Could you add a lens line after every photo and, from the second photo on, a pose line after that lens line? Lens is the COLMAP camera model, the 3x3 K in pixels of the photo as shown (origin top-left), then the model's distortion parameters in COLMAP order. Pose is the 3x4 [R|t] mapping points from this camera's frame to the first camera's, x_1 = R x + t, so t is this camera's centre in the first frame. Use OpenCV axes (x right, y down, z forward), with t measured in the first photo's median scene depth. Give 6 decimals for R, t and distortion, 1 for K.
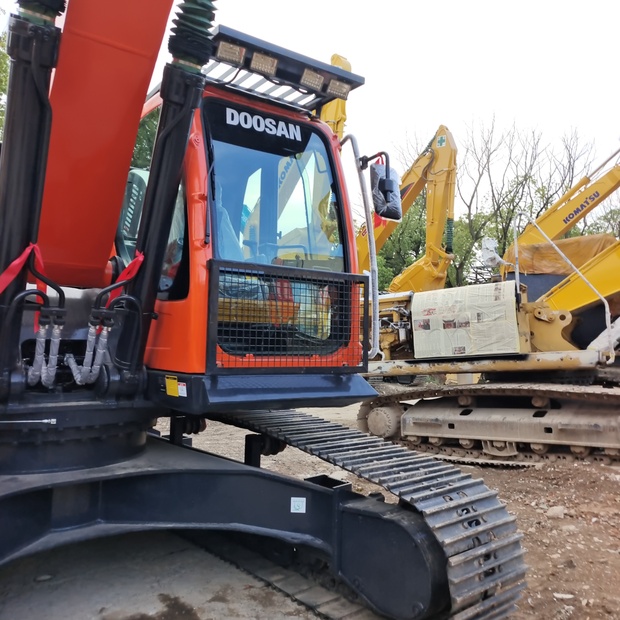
lens RADIAL K [[556.2, 0, 317.3], [0, 556.2, 314.0], [0, 0, 1]] dist [0.024067, 0.009565]
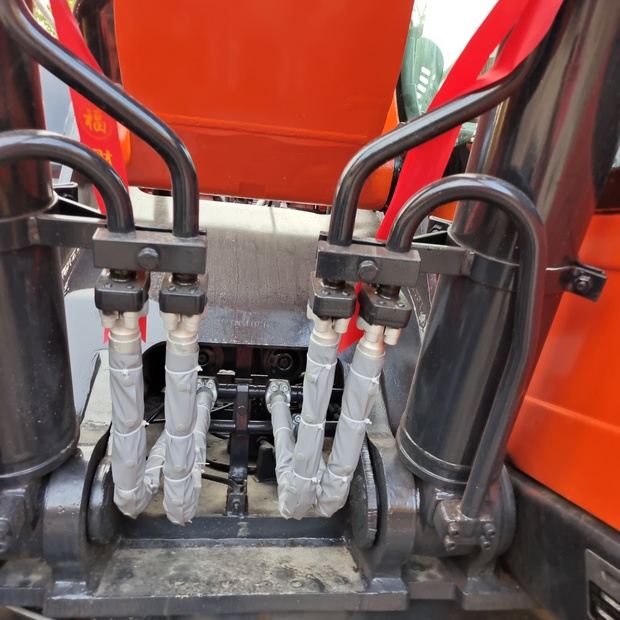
lens RADIAL K [[556.2, 0, 317.3], [0, 556.2, 314.0], [0, 0, 1]] dist [0.024067, 0.009565]
pose [[0.881805, 0.065048, -0.467107, -0.254393], [-0.033296, 0.996558, 0.075921, 0.001646], [0.470437, -0.051395, 0.880936, 0.682027]]
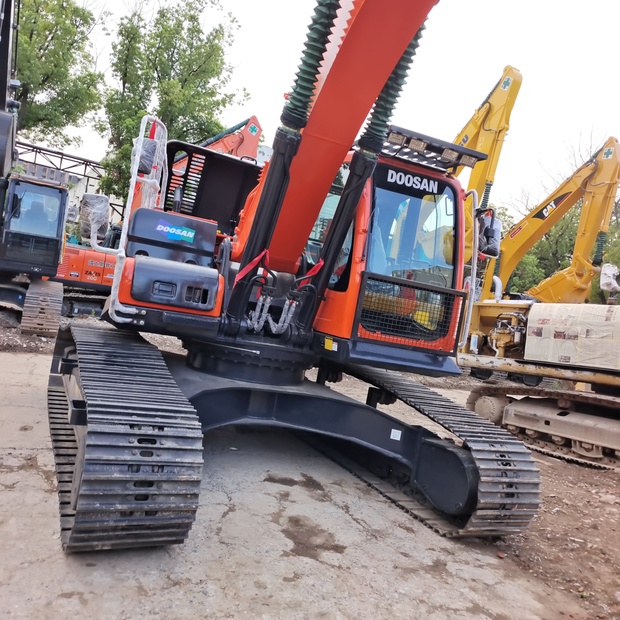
lens RADIAL K [[556.2, 0, 317.3], [0, 556.2, 314.0], [0, 0, 1]] dist [0.024067, 0.009565]
pose [[0.956739, 0.153895, -0.246915, 0.080164], [-0.144322, 0.987915, 0.056525, -0.036224], [0.252630, -0.018445, 0.967387, -0.489125]]
